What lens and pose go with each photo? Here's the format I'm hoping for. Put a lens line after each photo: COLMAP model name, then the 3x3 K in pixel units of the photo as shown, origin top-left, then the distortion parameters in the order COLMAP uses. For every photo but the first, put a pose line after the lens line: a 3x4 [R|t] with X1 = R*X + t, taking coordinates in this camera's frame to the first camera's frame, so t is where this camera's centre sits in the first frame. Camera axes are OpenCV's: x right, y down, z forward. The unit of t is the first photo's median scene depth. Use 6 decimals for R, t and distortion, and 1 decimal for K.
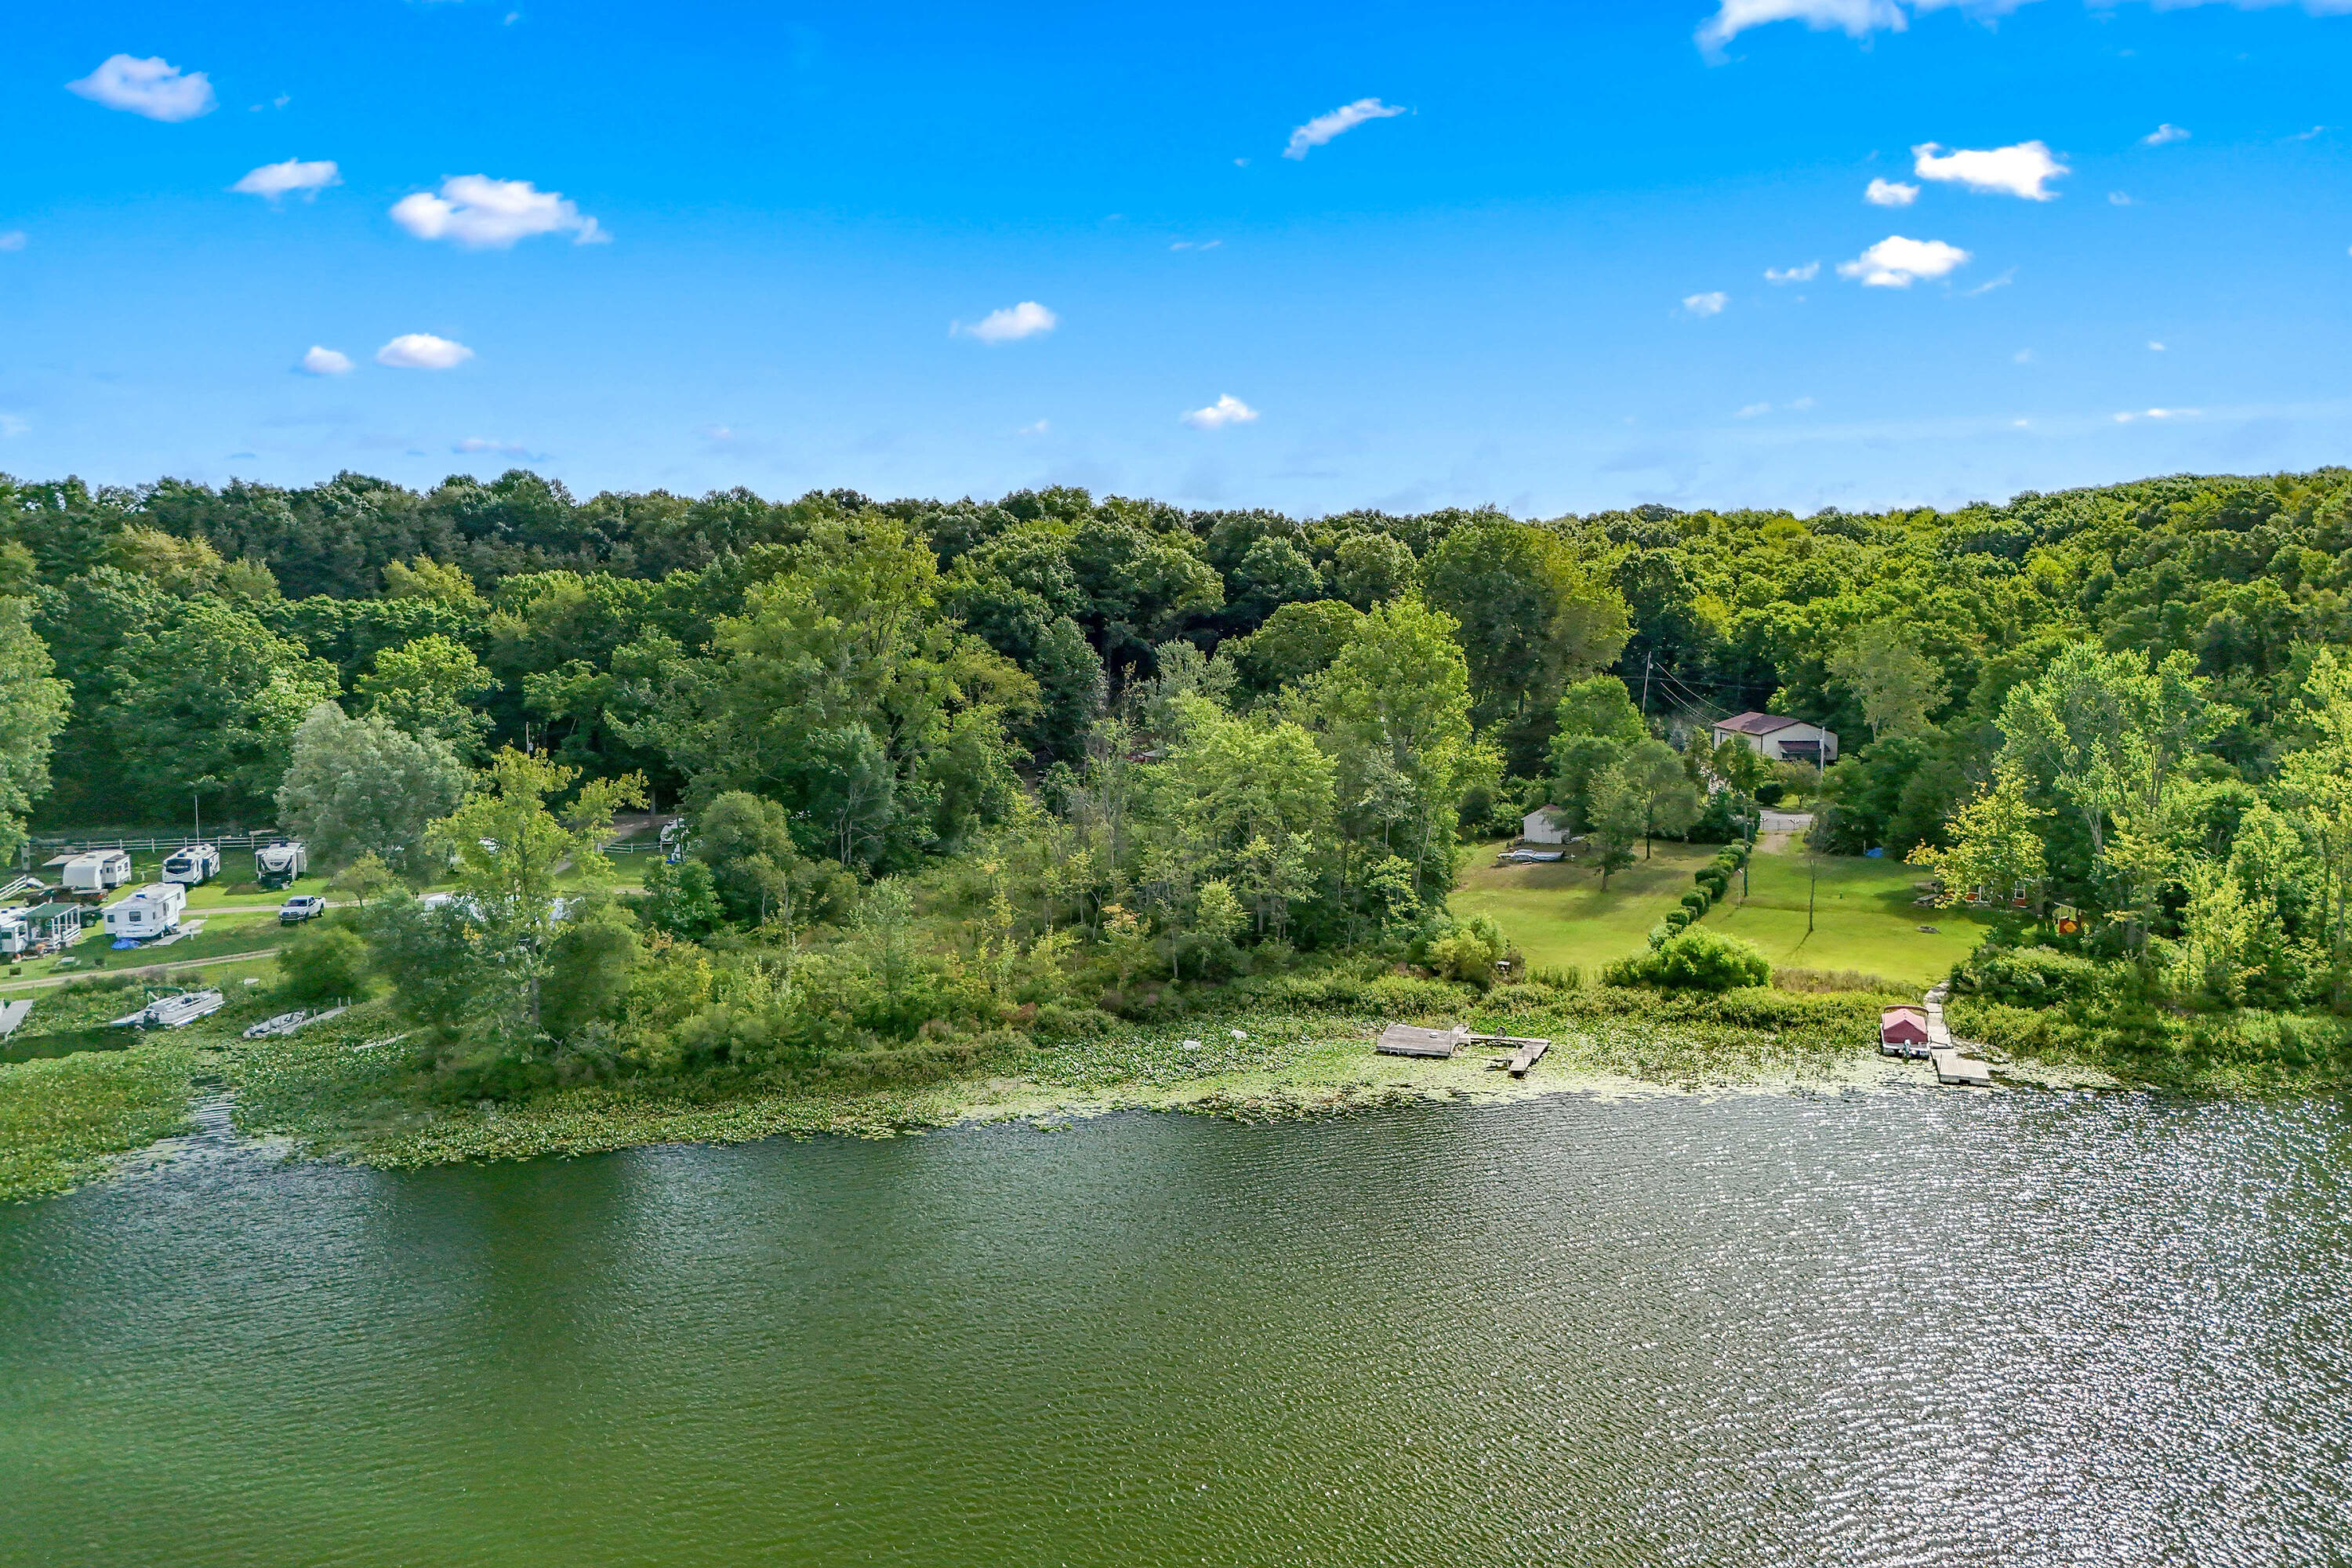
lens RADIAL K [[1741.2, 0, 1168.7], [0, 1741.2, 695.6], [0, 0, 1]] dist [0.058986, -0.001134]
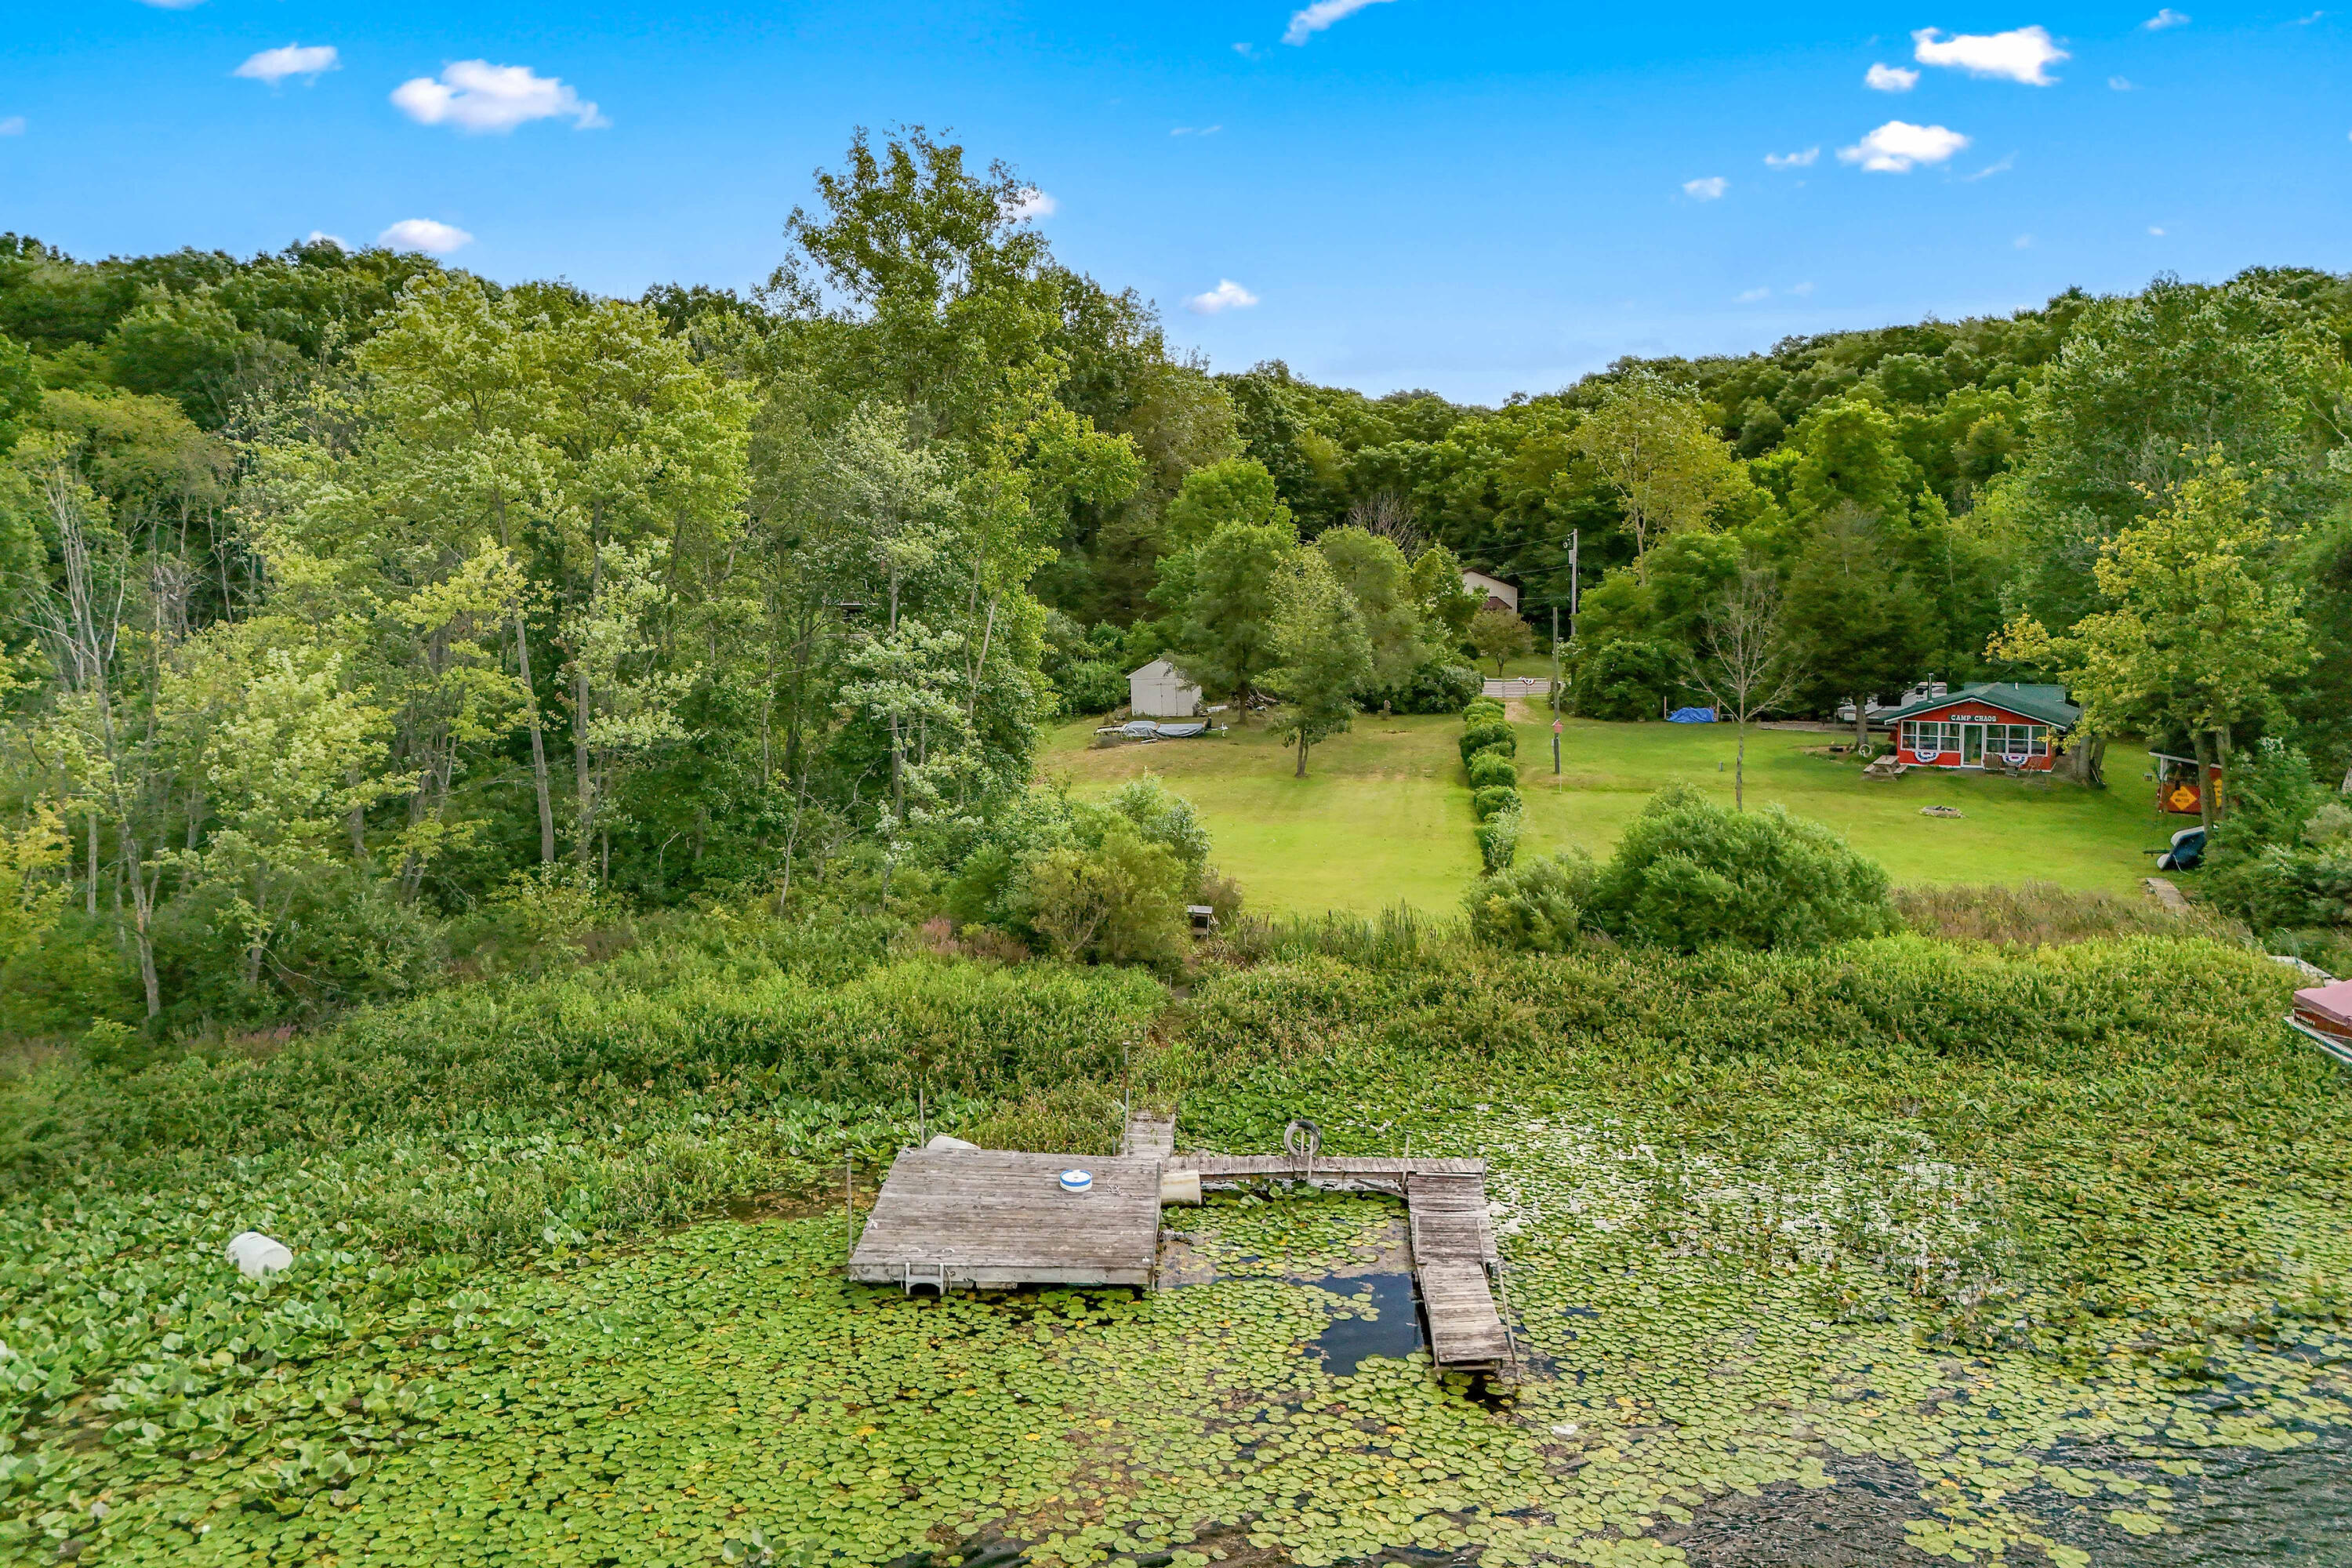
lens RADIAL K [[1741.2, 0, 1168.7], [0, 1741.2, 695.6], [0, 0, 1]] dist [0.058986, -0.001134]
pose [[0.961561, -0.016233, 0.274110, 0.086035], [0.013608, 0.999842, 0.011476, 0.107720], [-0.274252, -0.007305, 0.961630, 0.671763]]
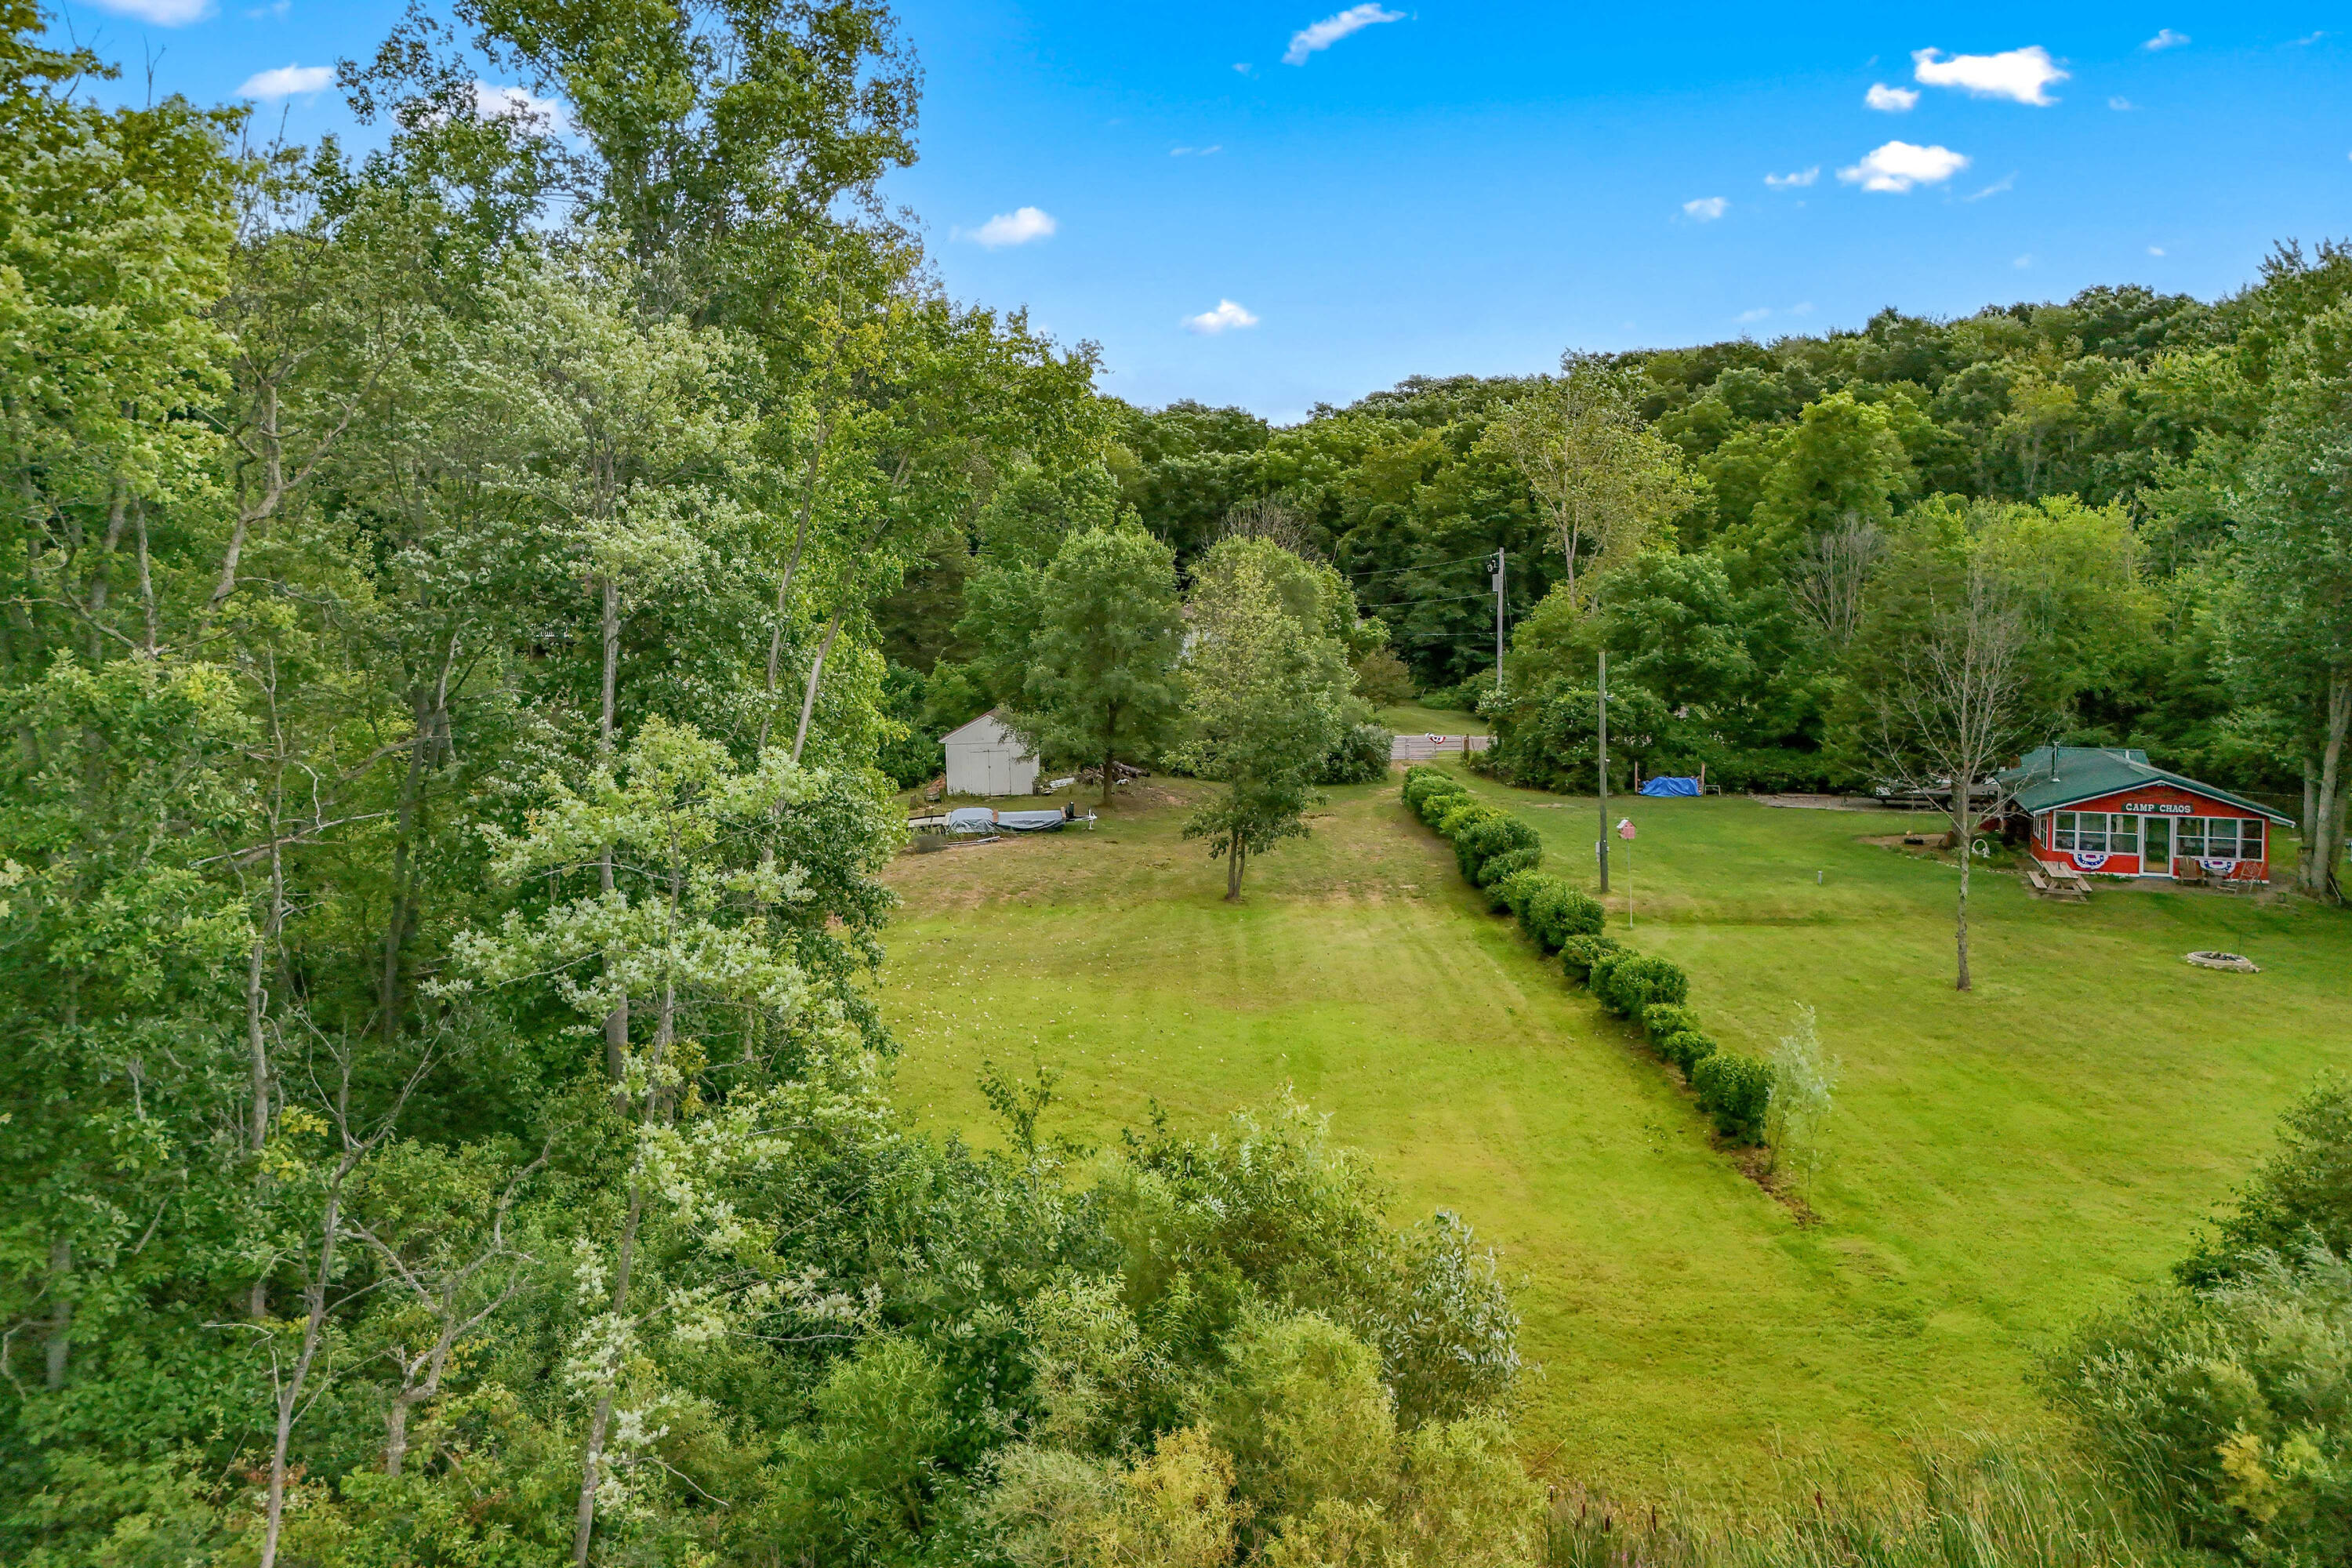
lens RADIAL K [[1741.2, 0, 1168.7], [0, 1741.2, 695.6], [0, 0, 1]] dist [0.058986, -0.001134]
pose [[0.907029, -0.013367, 0.420857, 0.113688], [0.015726, 0.999874, -0.002136, 0.094019], [-0.420775, 0.008556, 0.907125, 0.907178]]
